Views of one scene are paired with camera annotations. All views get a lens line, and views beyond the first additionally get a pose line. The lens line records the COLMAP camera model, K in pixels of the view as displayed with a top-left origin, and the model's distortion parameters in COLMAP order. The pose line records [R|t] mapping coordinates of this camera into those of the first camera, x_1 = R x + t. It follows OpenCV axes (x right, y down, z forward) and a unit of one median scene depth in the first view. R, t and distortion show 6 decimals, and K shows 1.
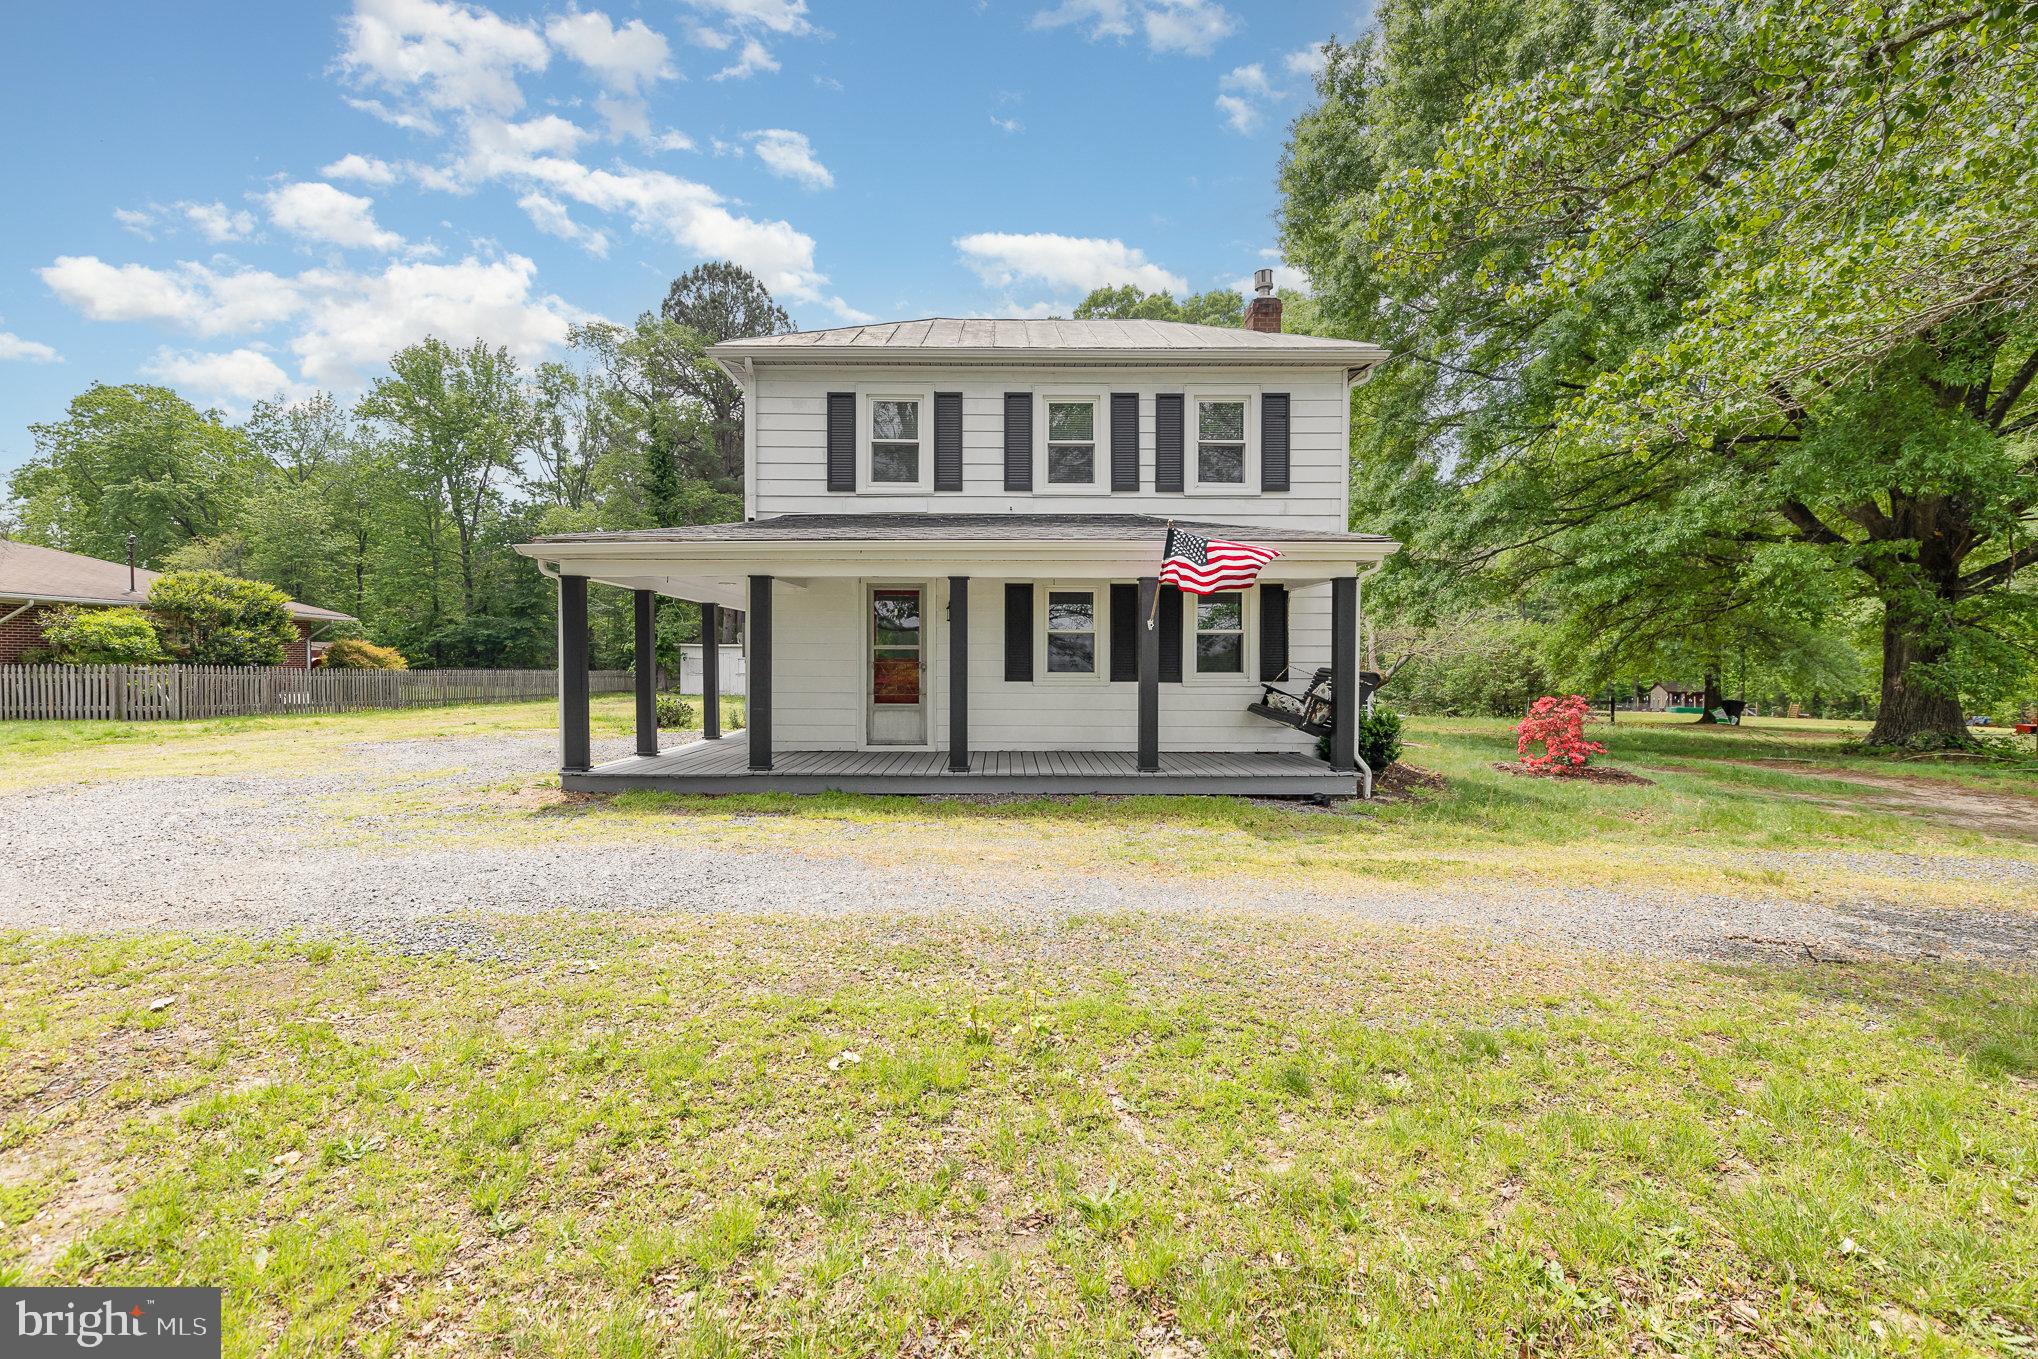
lens RADIAL K [[917.8, 0, 1019.0], [0, 917.8, 679.5], [0, 0, 1]] dist [0.005841, -0.000533]
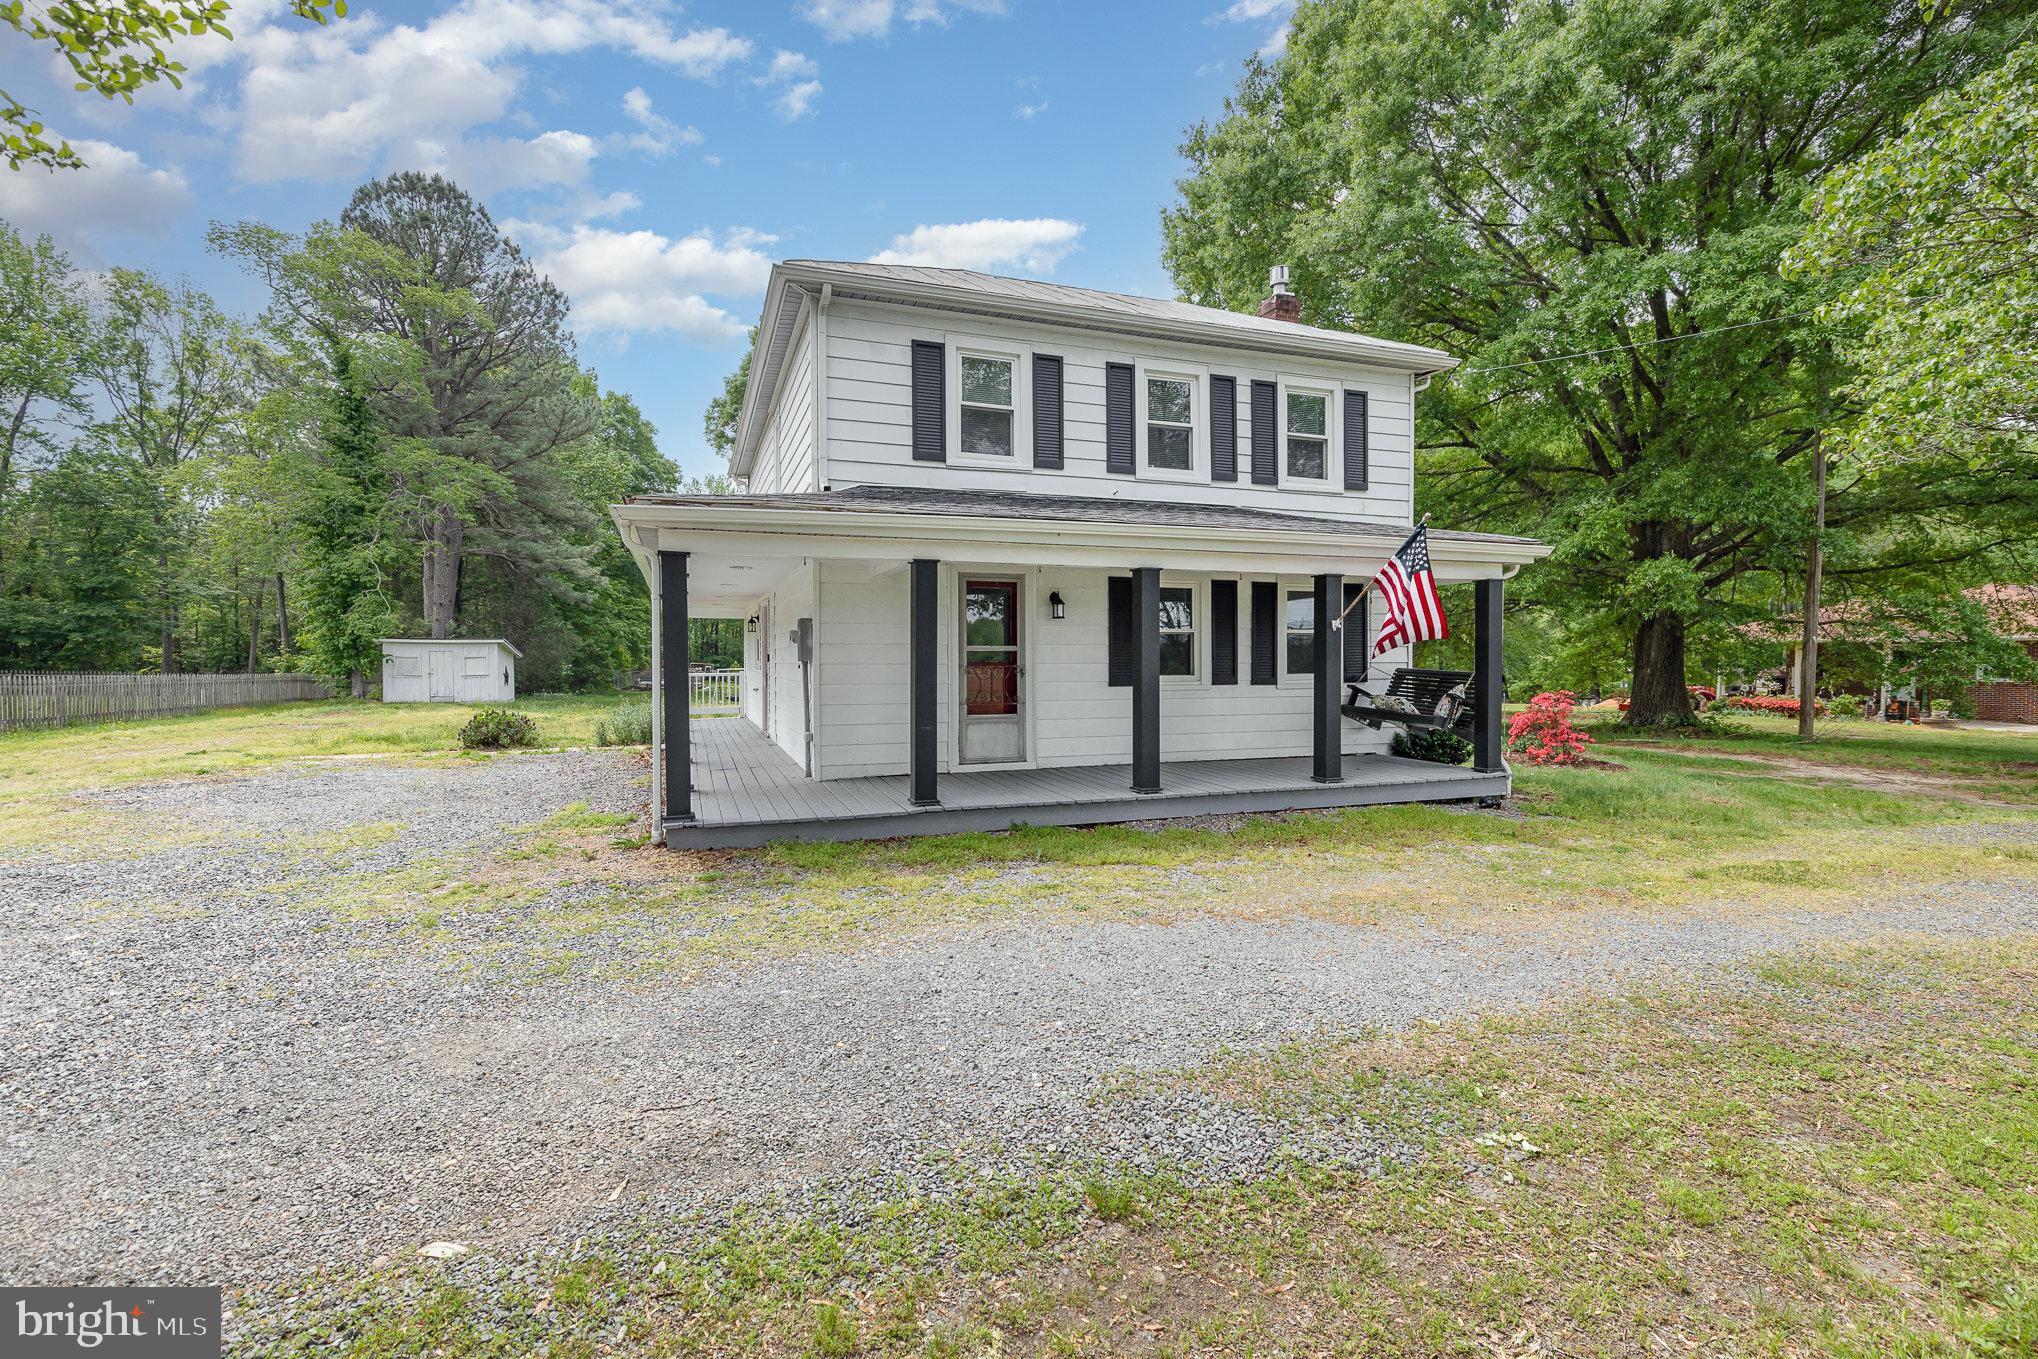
lens RADIAL K [[921.4, 0, 1022.0], [0, 921.4, 669.3], [0, 0, 1]] dist [0.002837, 0.000632]
pose [[0.942866, -0.008527, 0.333063, -0.391040], [0.010280, 0.999941, -0.003503, -0.012503], [-0.333014, 0.006727, 0.942898, 0.186849]]
